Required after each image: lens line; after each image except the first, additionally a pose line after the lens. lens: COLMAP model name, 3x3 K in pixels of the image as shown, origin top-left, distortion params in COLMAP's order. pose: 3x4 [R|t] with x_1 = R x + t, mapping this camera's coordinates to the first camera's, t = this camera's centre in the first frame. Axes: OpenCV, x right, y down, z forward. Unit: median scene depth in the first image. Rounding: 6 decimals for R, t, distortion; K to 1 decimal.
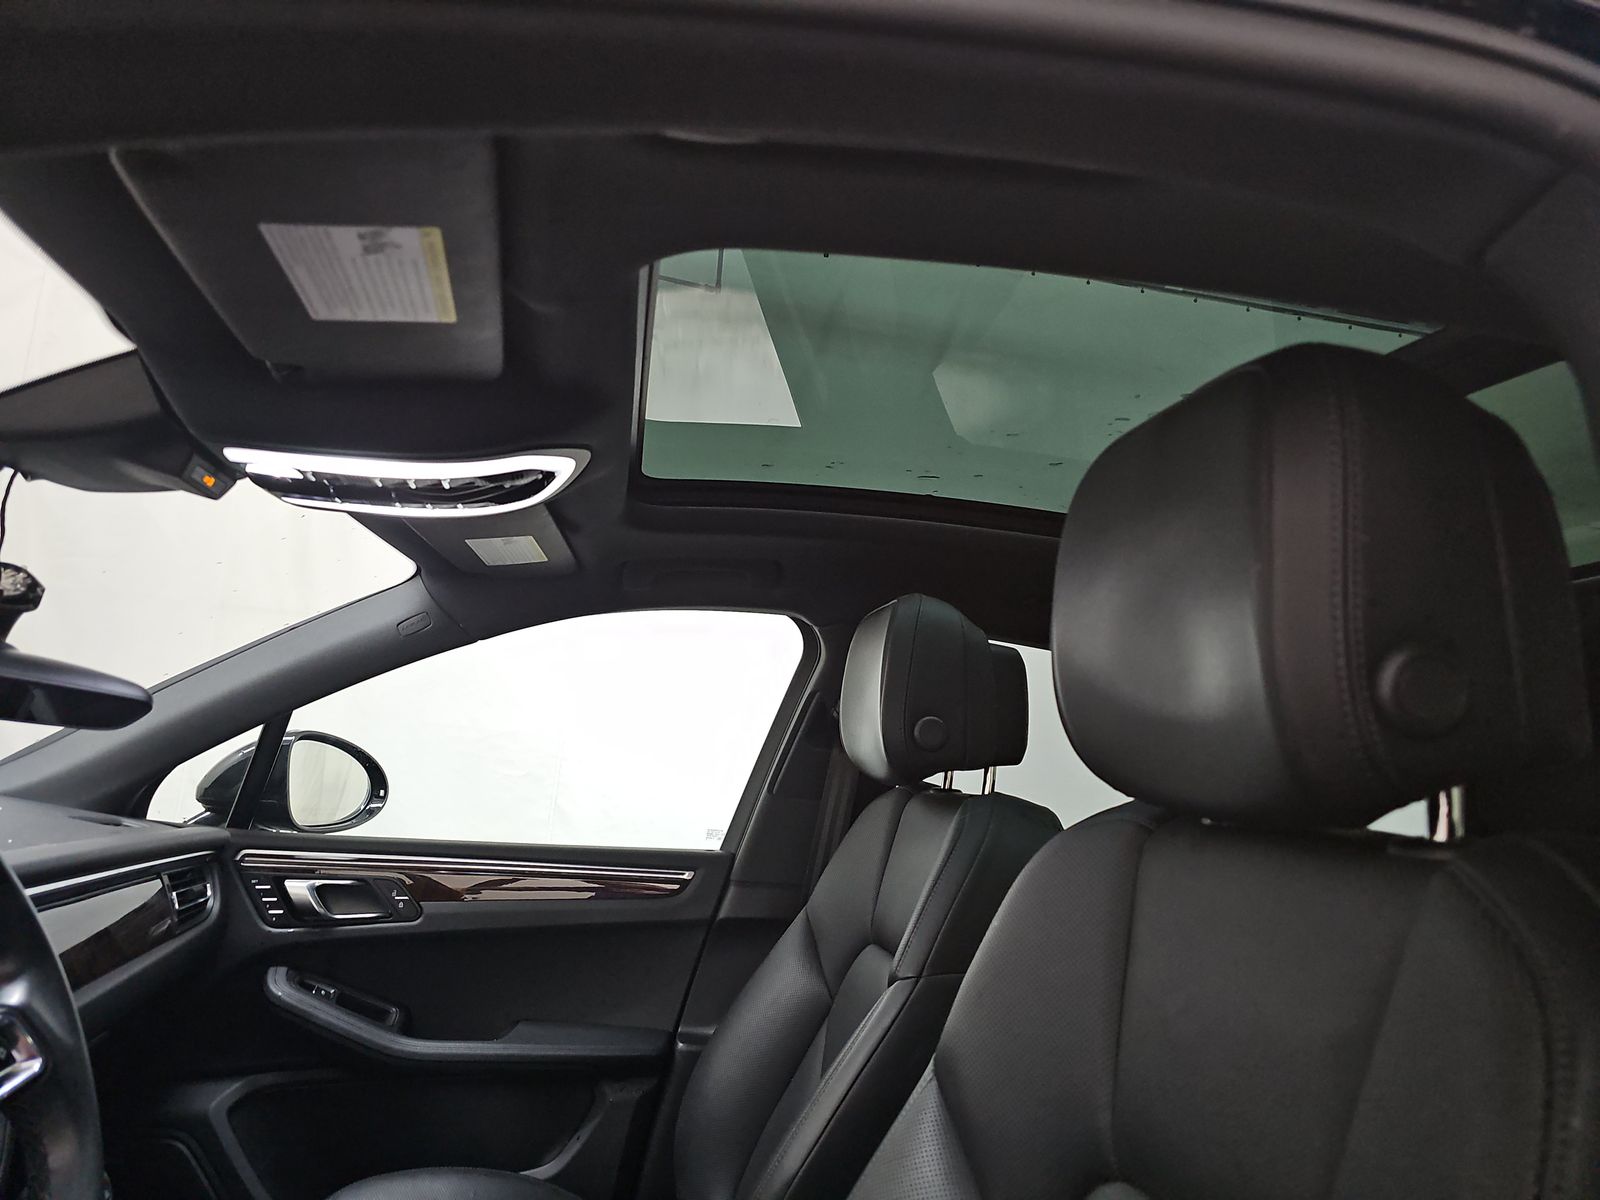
lens RADIAL K [[1048.2, 0, 793.0], [0, 1048.2, 592.5], [0, 0, 1]] dist [0.039159, -0.035292]
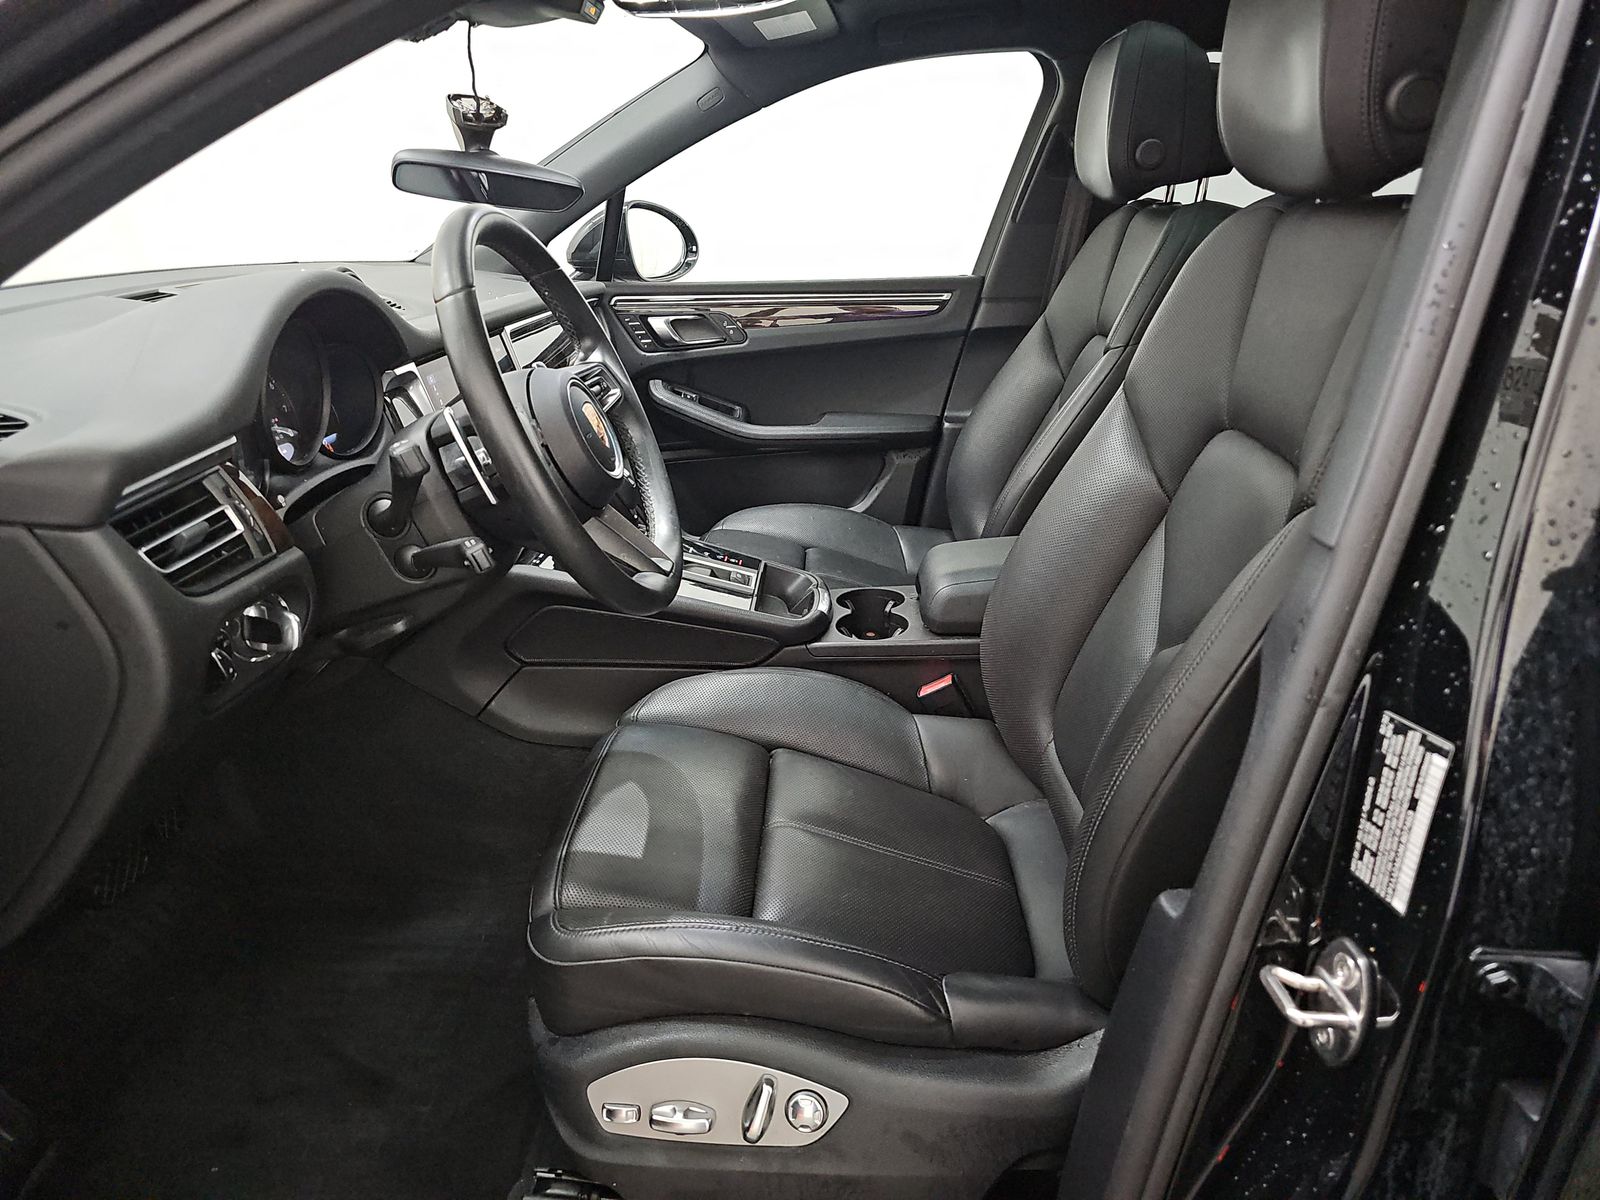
lens RADIAL K [[1048.2, 0, 786.8], [0, 1048.2, 593.2], [0, 0, 1]] dist [0.039159, -0.035292]
pose [[0.972731, -0.003263, -0.231913, 0.003695], [0.116178, 0.872270, 0.475024, -0.038344], [0.200741, -0.489014, 0.848863, -0.273602]]
